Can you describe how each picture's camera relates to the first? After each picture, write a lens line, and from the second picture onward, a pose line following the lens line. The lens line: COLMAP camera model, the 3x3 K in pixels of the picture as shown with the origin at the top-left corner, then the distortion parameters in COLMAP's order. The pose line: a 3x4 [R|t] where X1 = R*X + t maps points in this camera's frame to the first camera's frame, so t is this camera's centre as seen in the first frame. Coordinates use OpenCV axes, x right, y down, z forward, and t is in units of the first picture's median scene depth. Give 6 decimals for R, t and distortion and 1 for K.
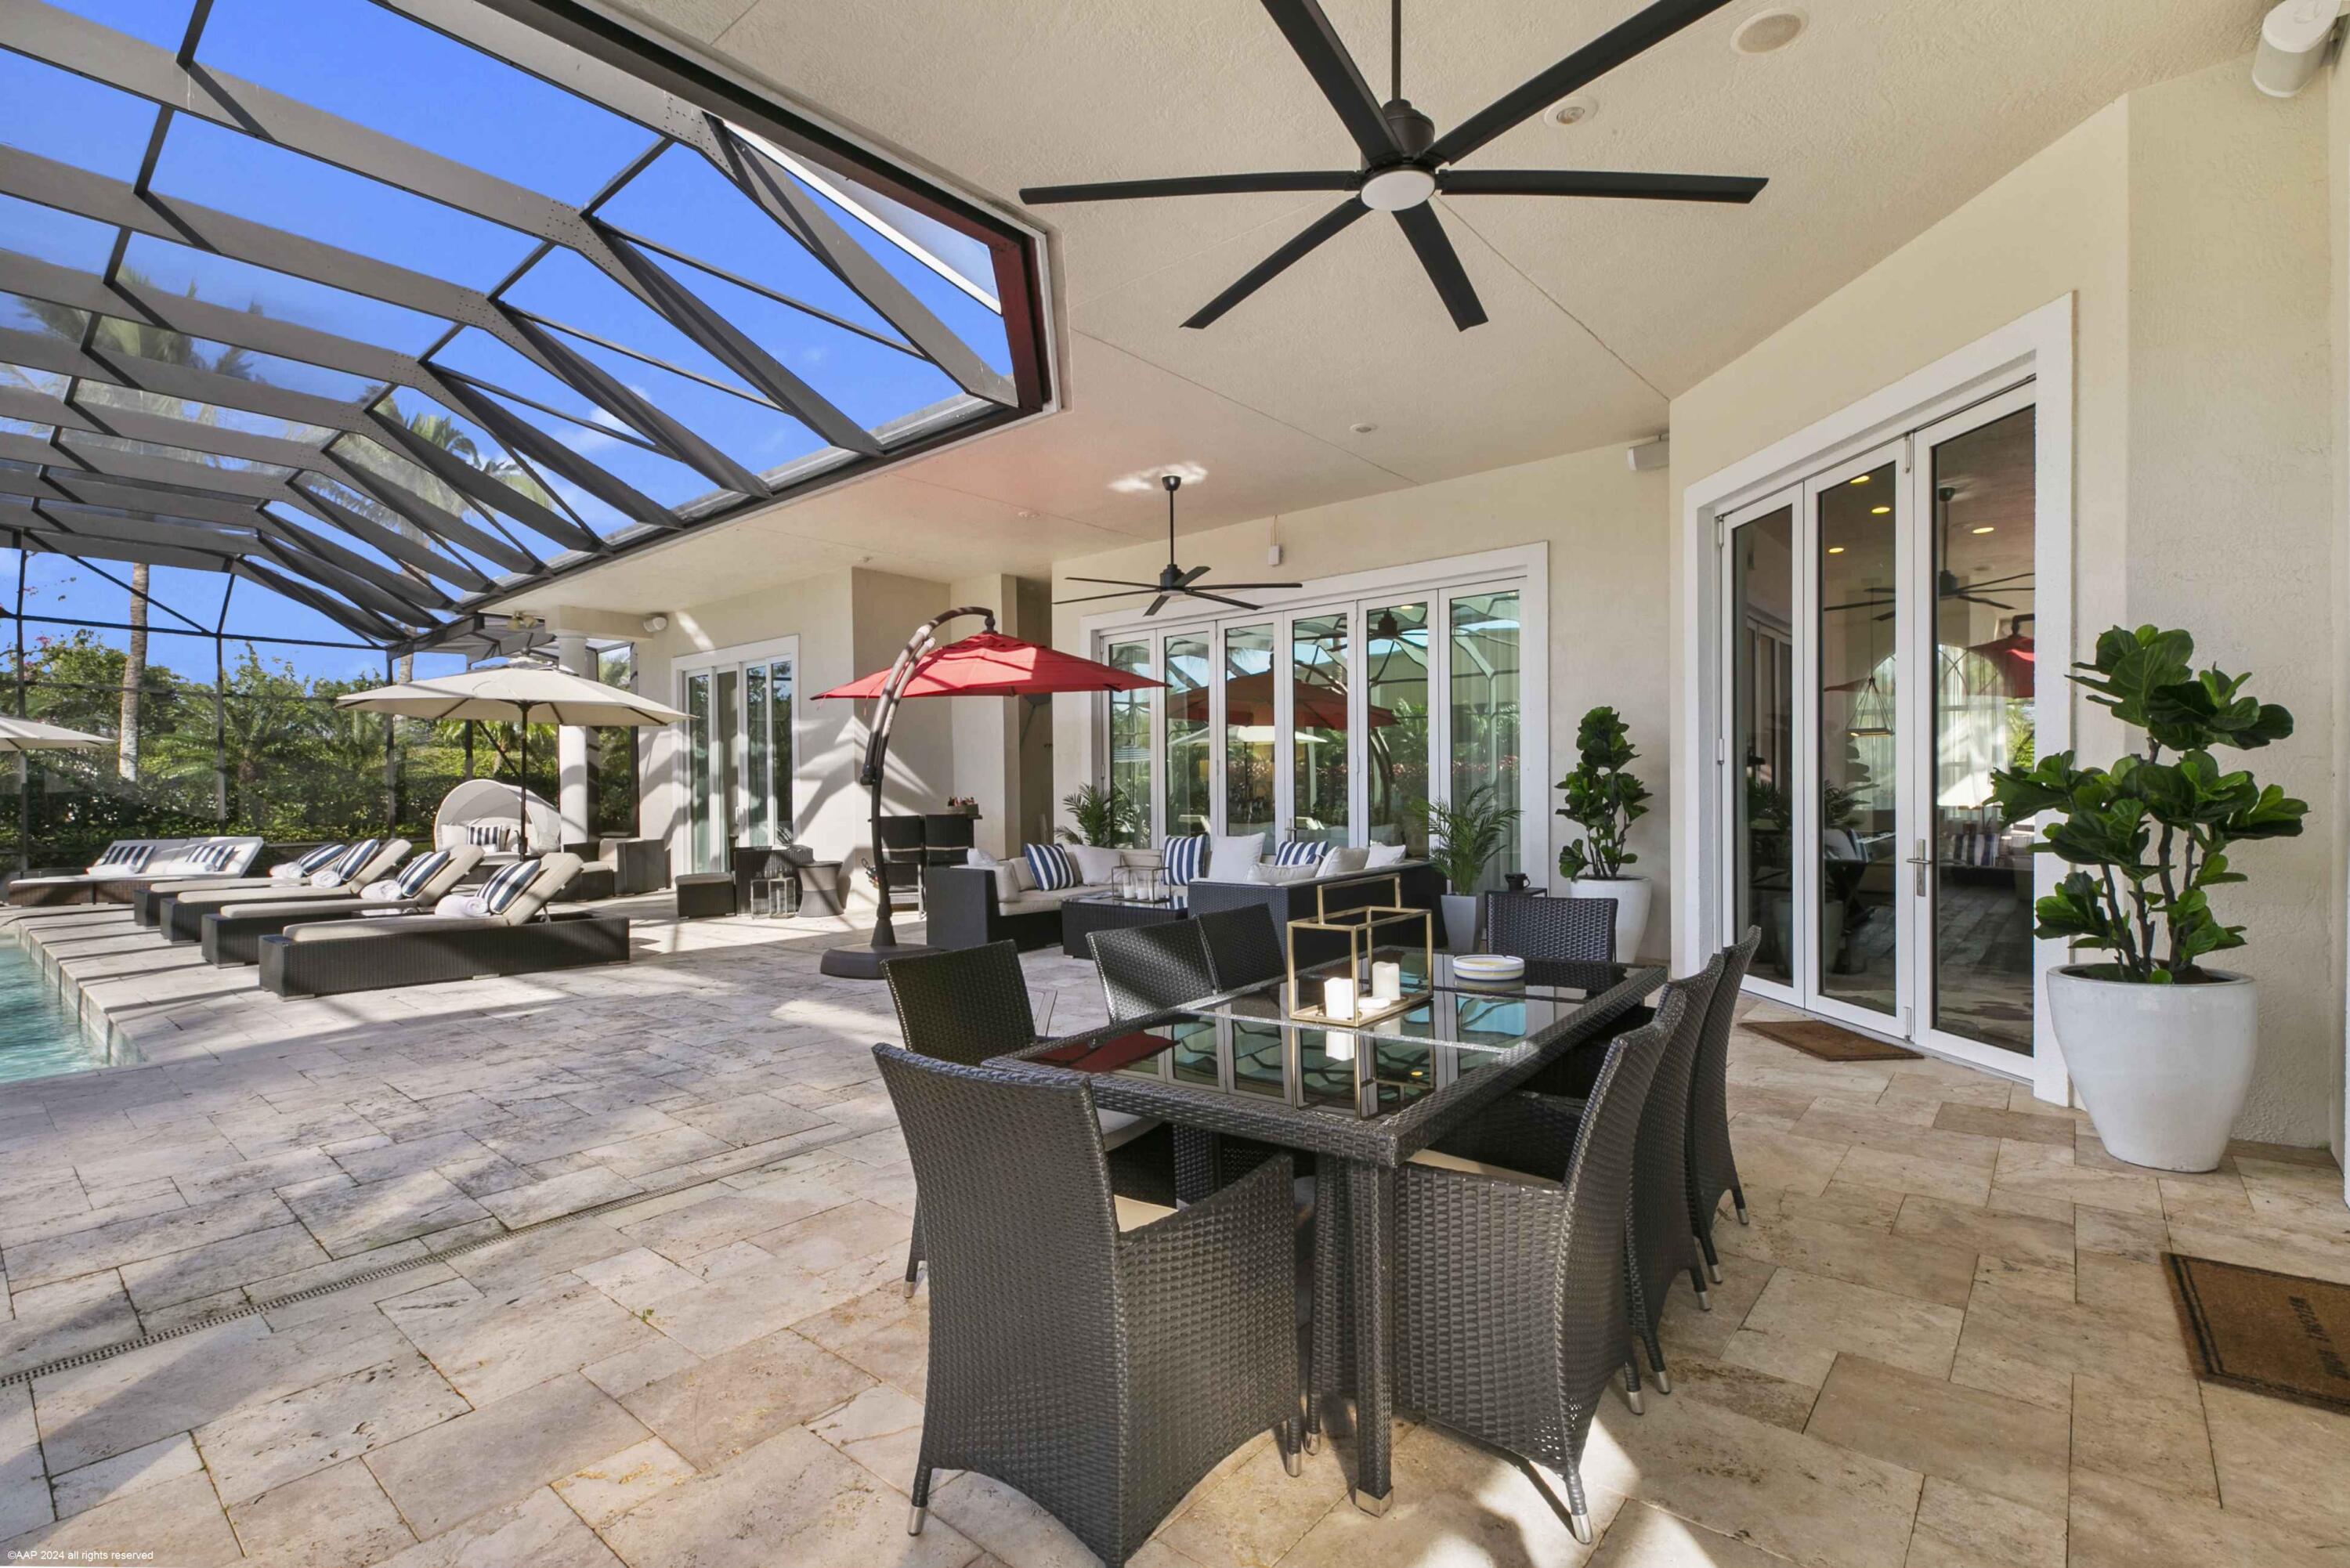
lens RADIAL K [[1059.6, 0, 1191.8], [0, 1059.6, 789.3], [0, 0, 1]] dist [-0.000311, -0.001552]
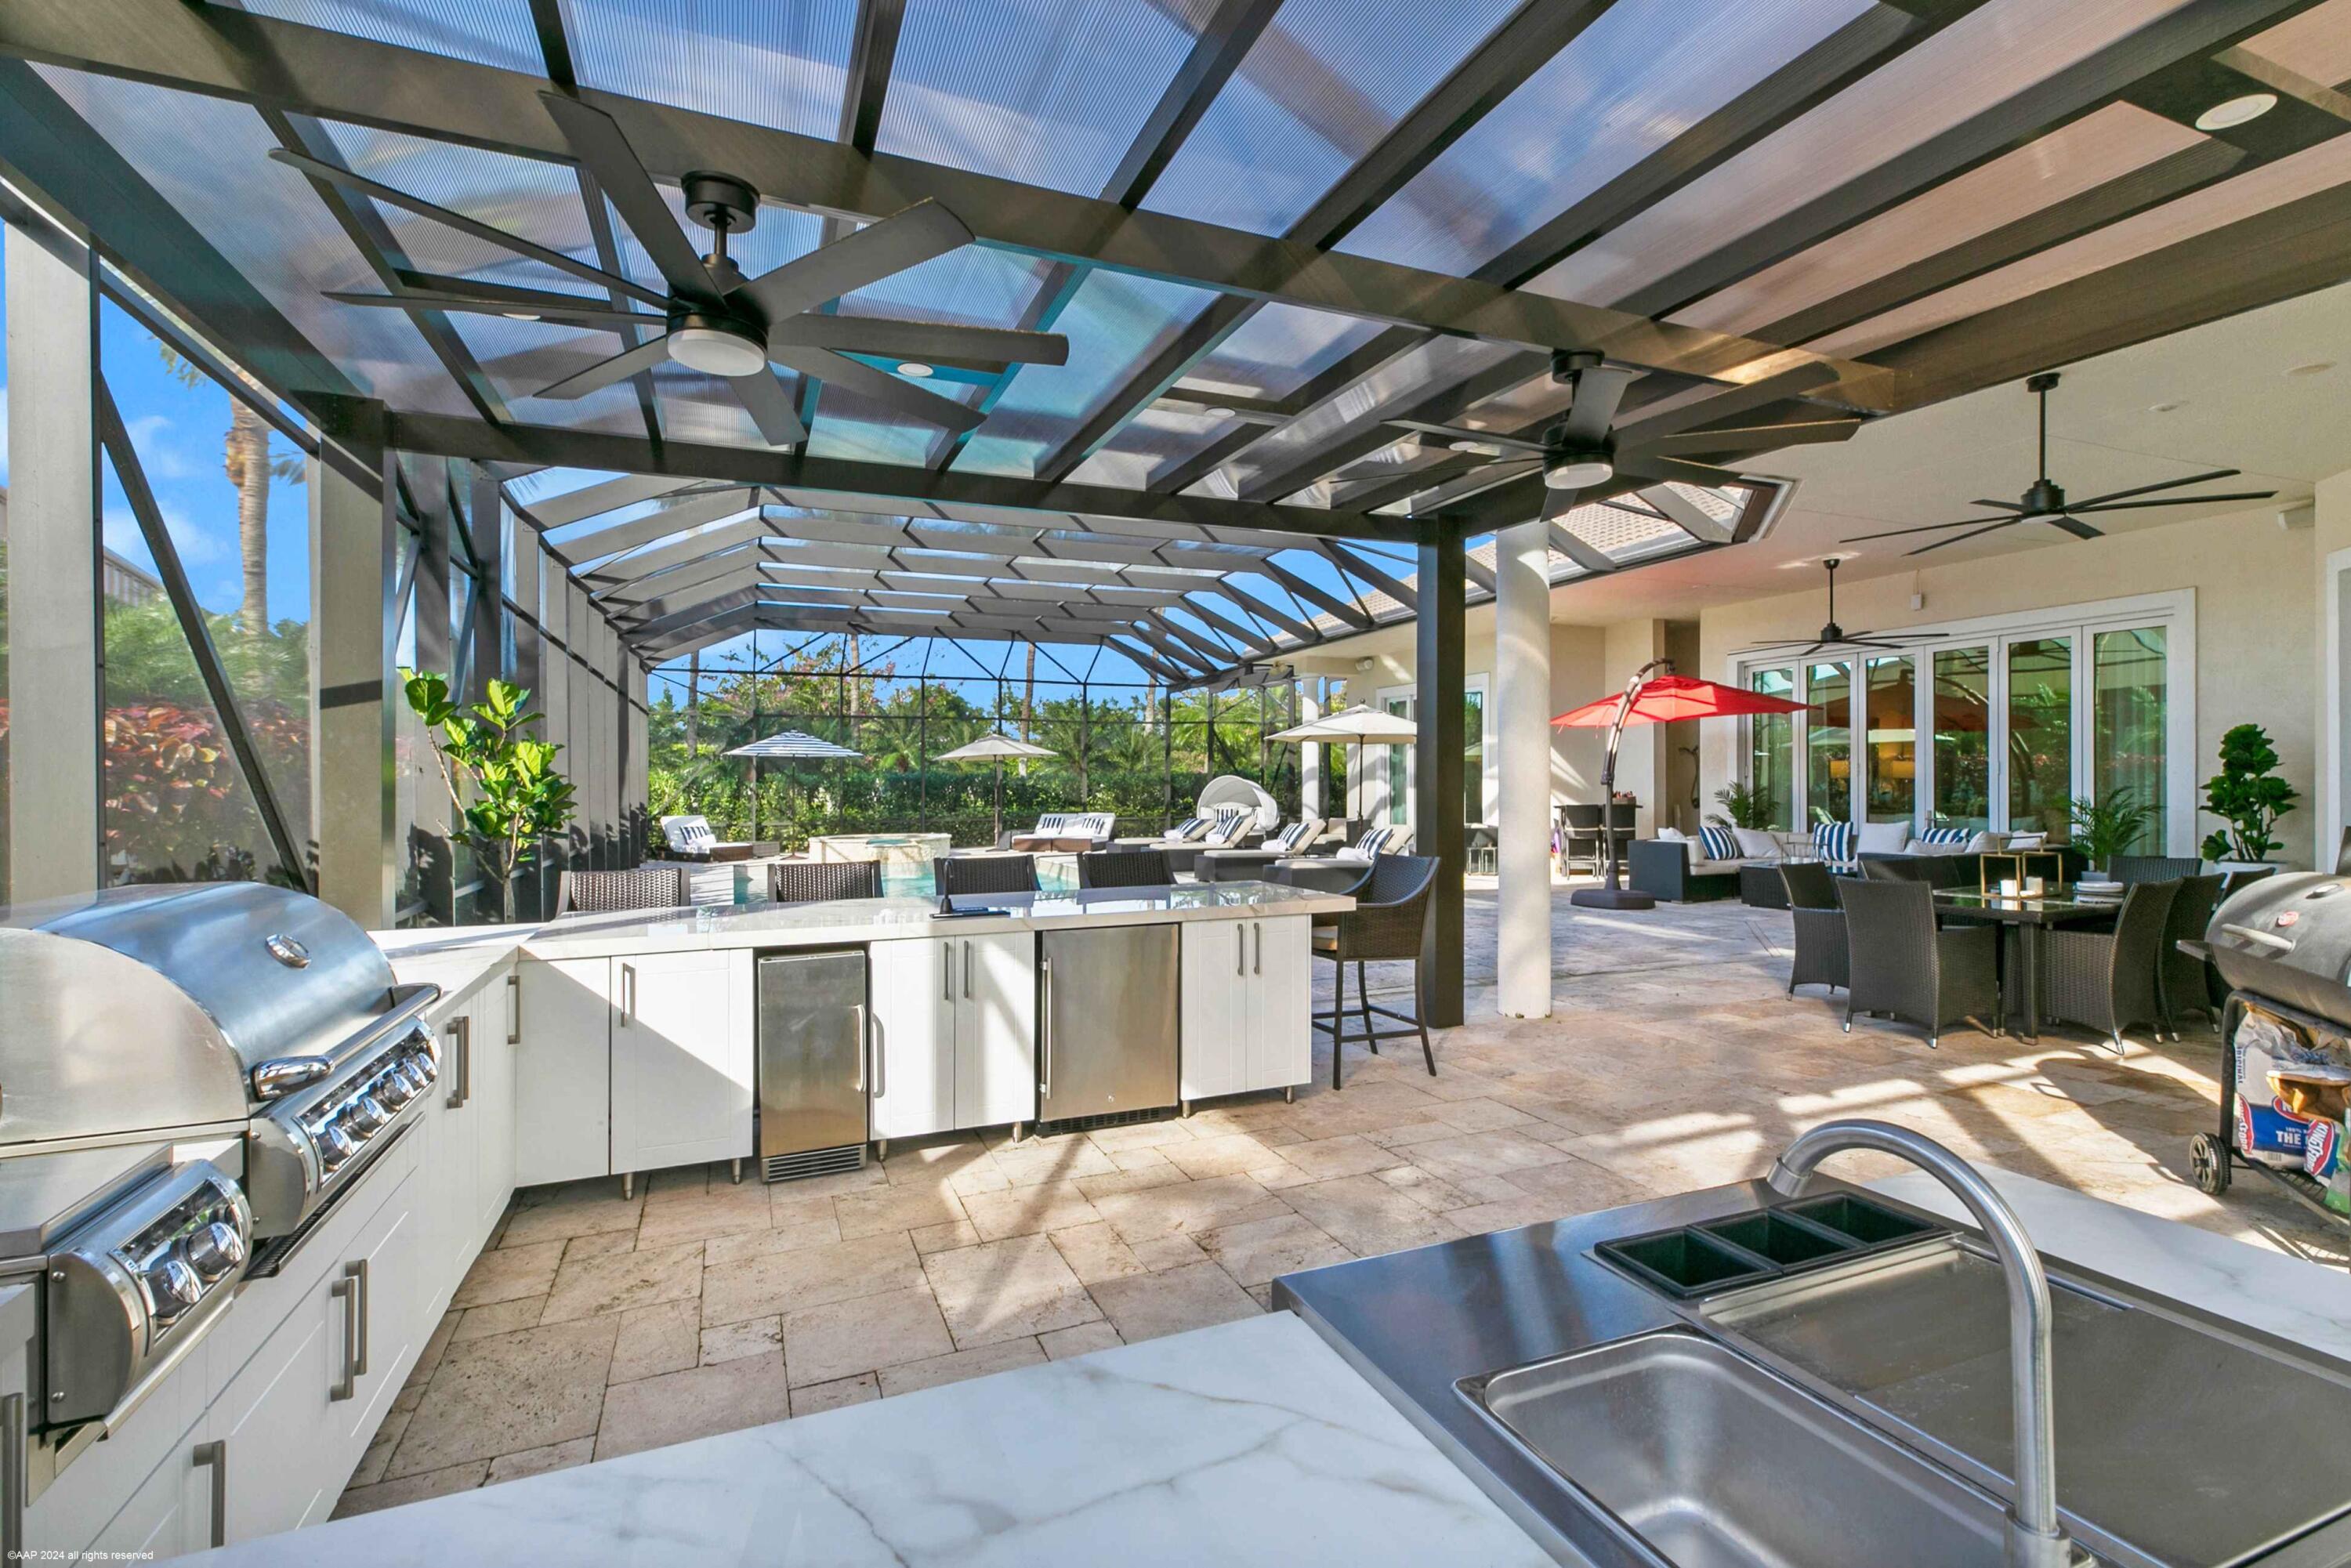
lens RADIAL K [[1060.0, 0, 1172.3], [0, 1060.0, 785.9], [0, 0, 1]] dist [-0.000311, -0.001552]
pose [[0.880844, 0.002219, -0.473401, -0.116808], [0.002077, 0.999961, 0.008553, -0.015301], [0.473401, -0.008517, 0.880806, -0.591050]]
